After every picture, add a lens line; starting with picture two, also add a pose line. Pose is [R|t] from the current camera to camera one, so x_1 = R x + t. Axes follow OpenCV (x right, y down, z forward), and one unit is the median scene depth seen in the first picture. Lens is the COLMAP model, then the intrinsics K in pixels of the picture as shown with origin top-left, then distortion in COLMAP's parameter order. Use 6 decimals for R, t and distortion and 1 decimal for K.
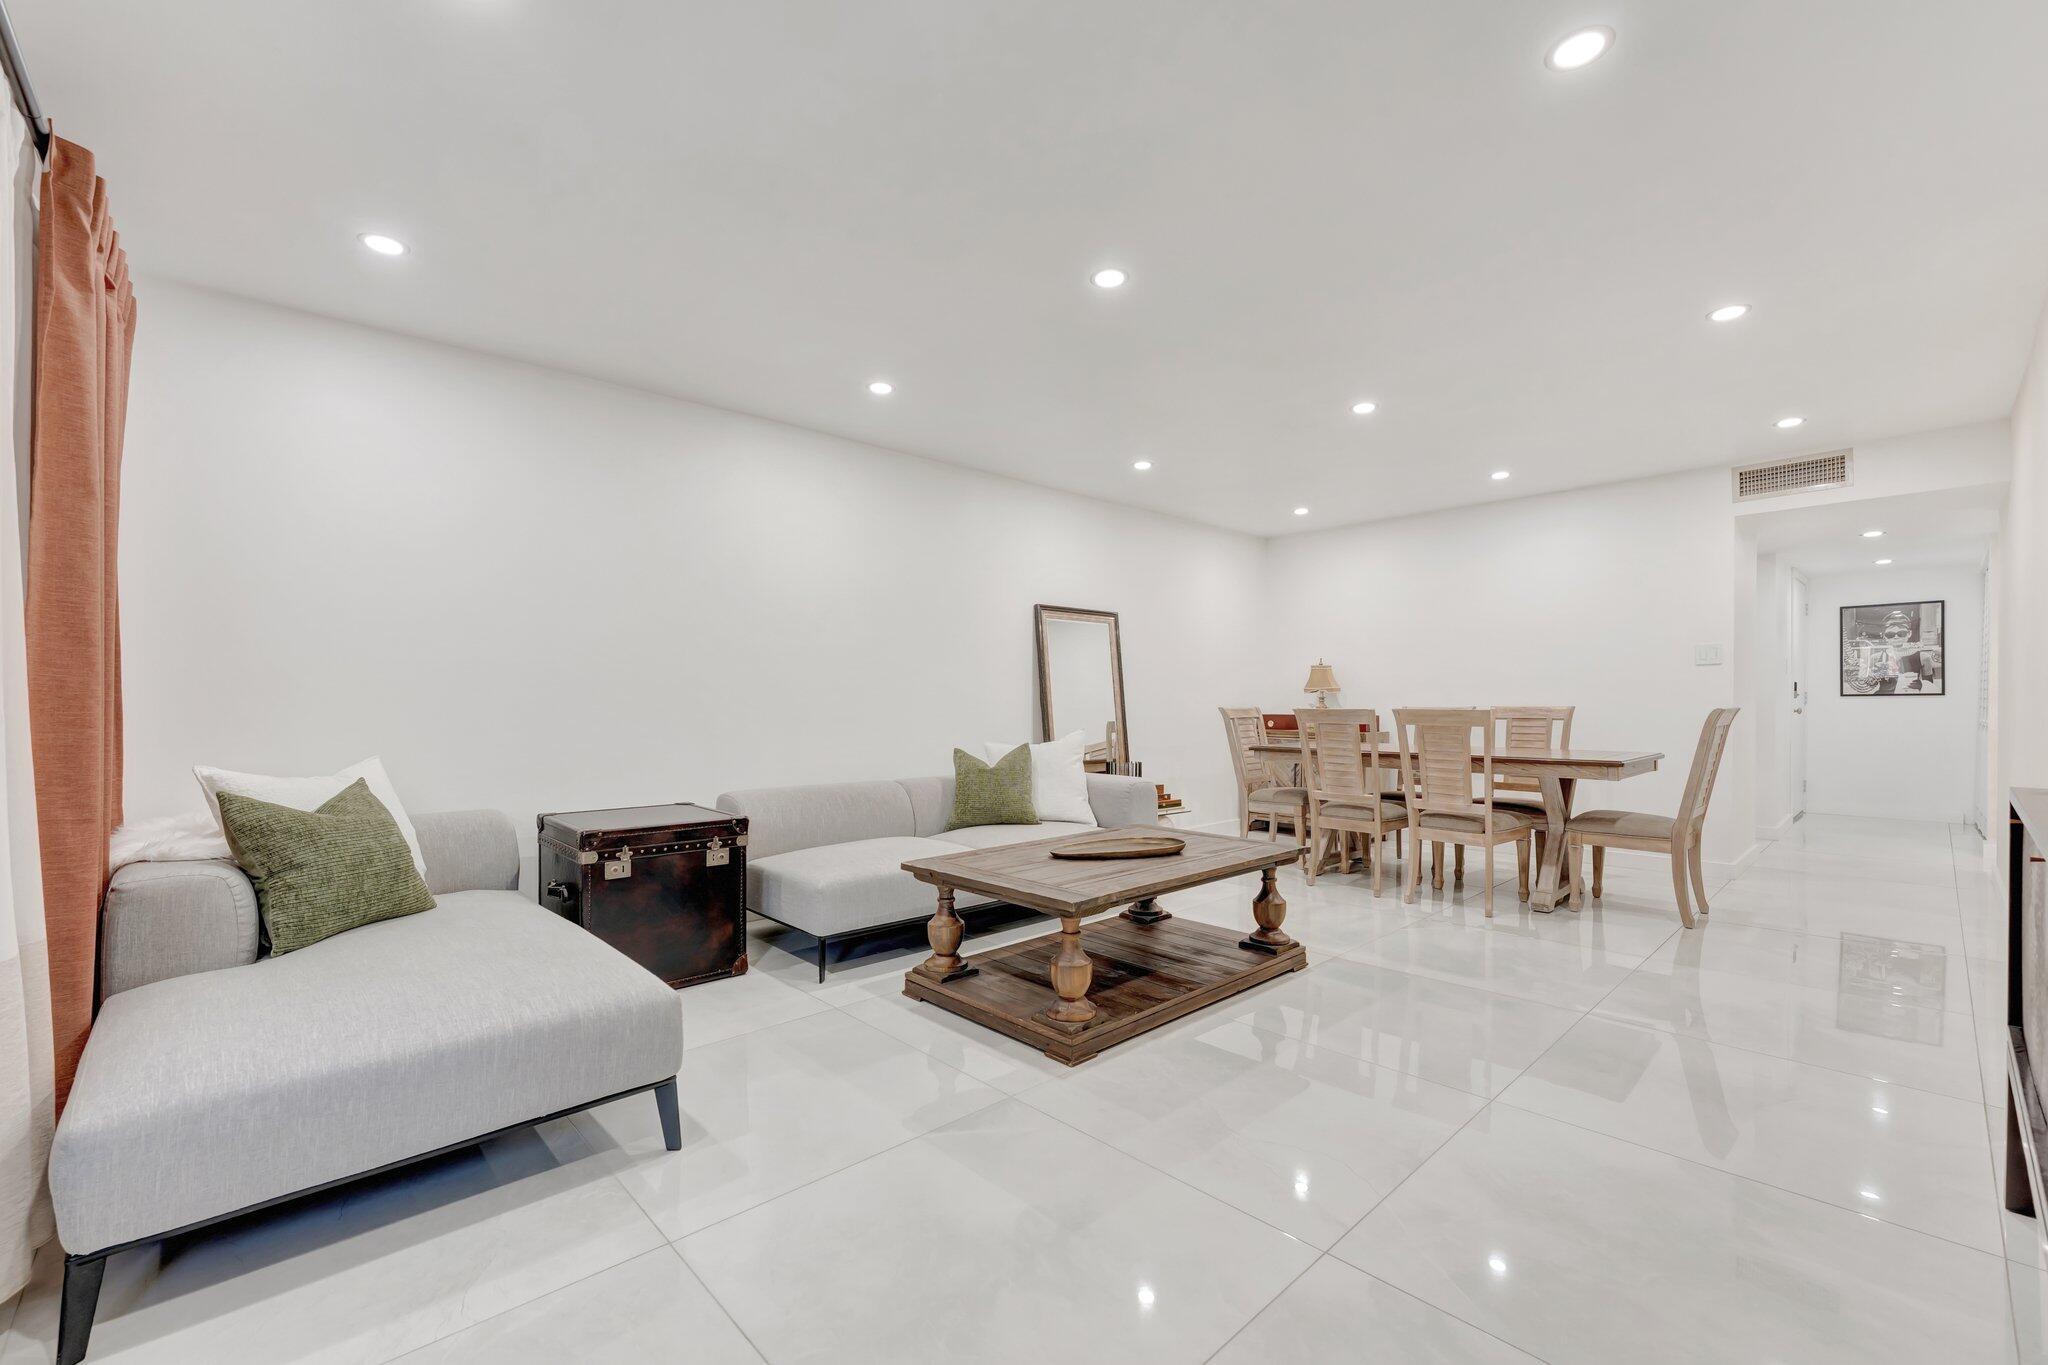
lens RADIAL K [[835.1, 0, 1072.5], [0, 835.1, 708.3], [0, 0, 1]] dist [0.002836, -0.000051]
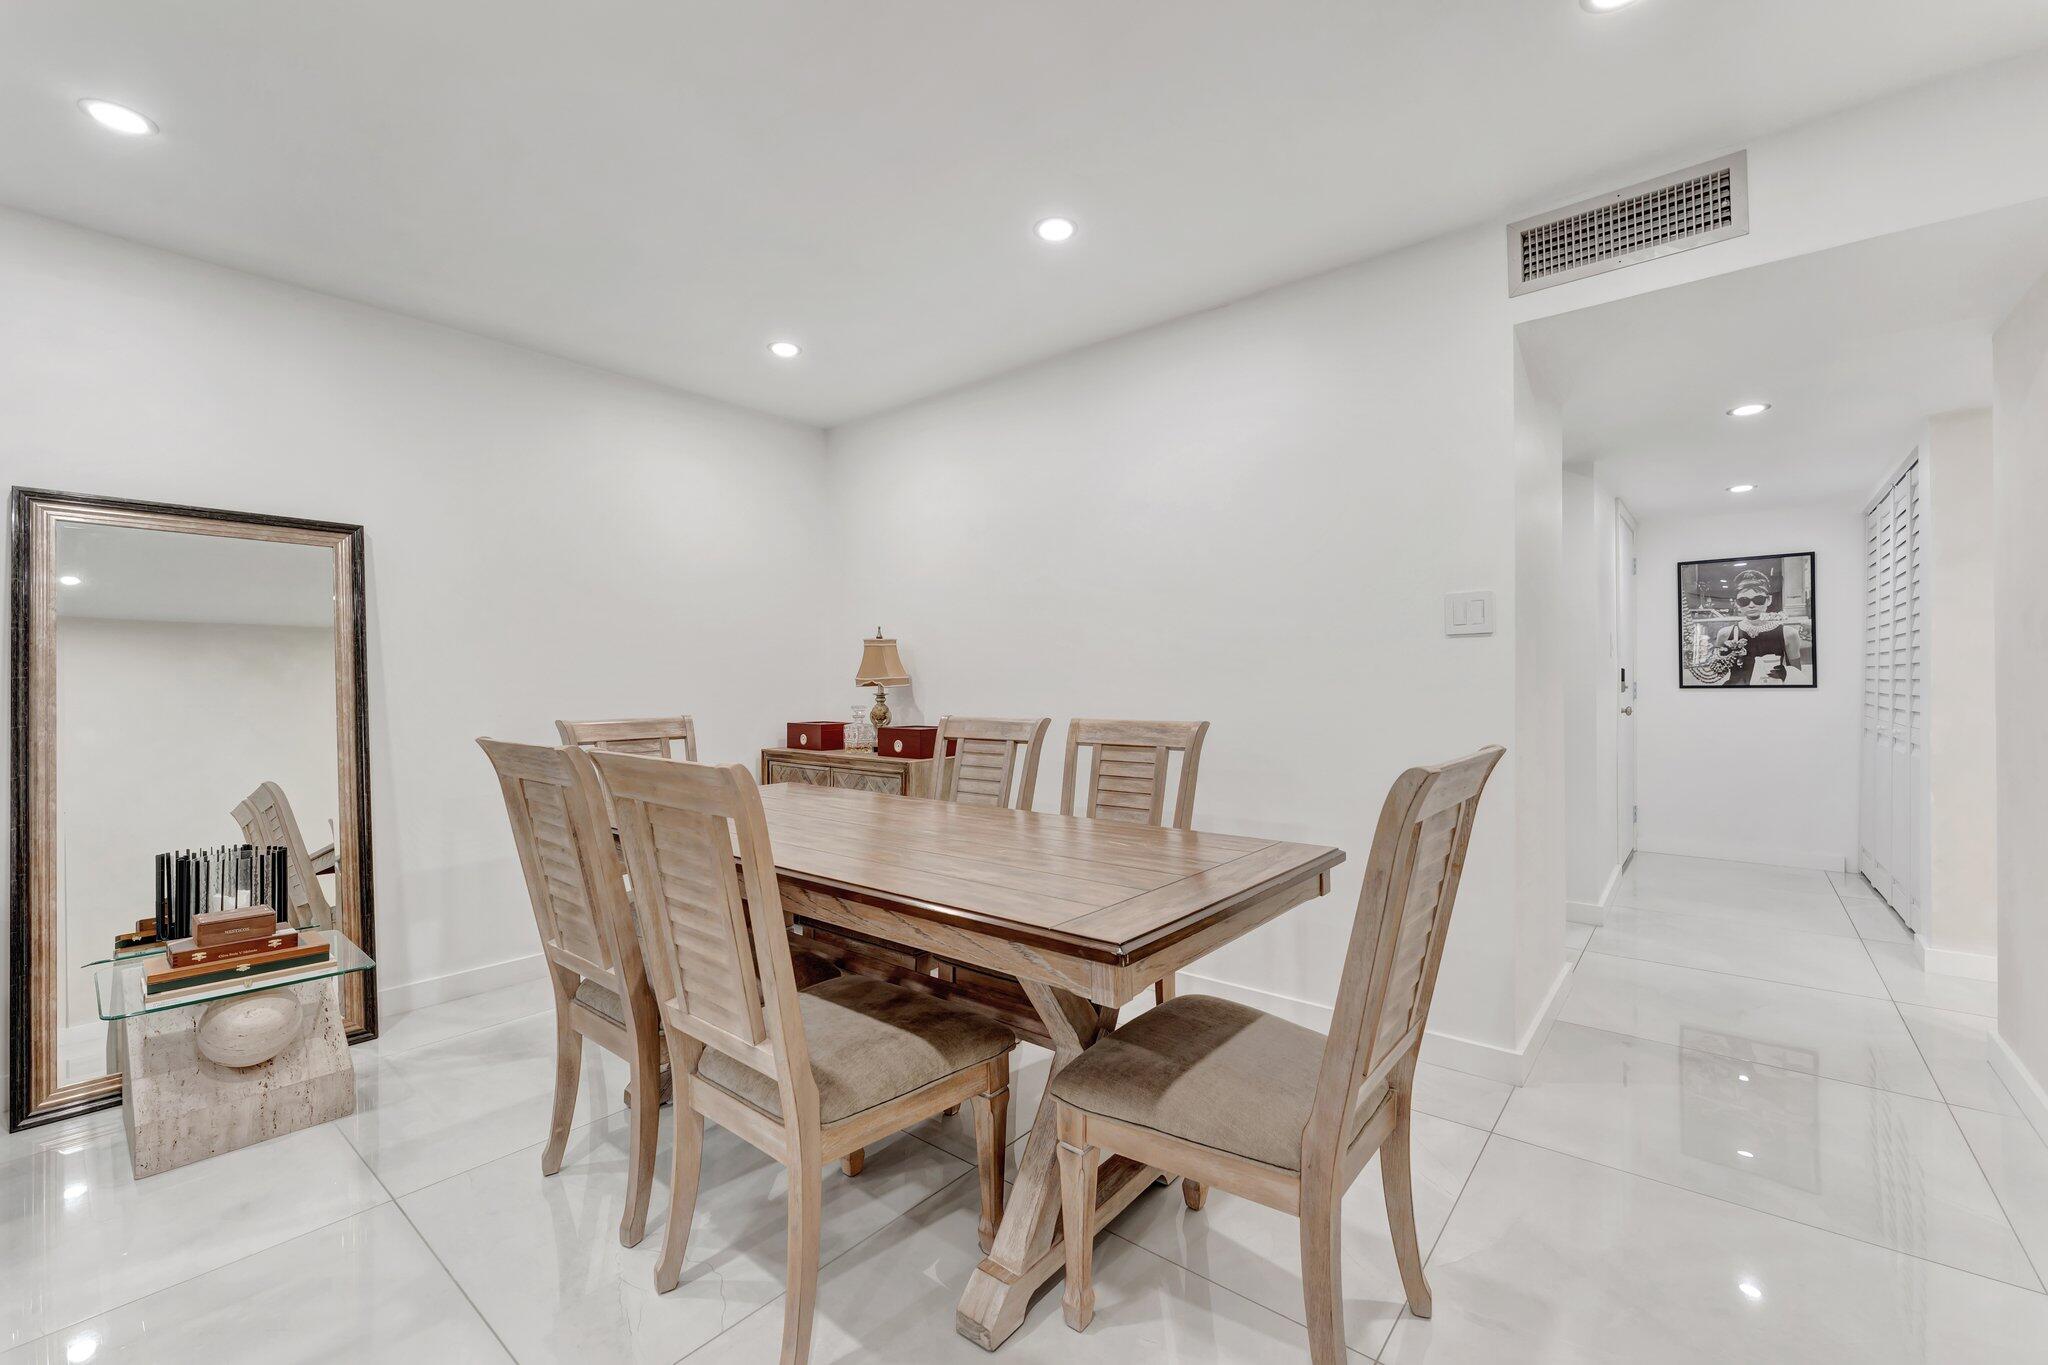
lens RADIAL K [[861.2, 0, 1022.8], [0, 861.2, 679.8], [0, 0, 1]] dist [0.003057, -0.000974]
pose [[0.993627, -0.000418, 0.112721, 0.299319], [0.002027, 0.999898, -0.014160, -0.013096], [-0.112704, 0.014298, 0.993526, 0.356658]]
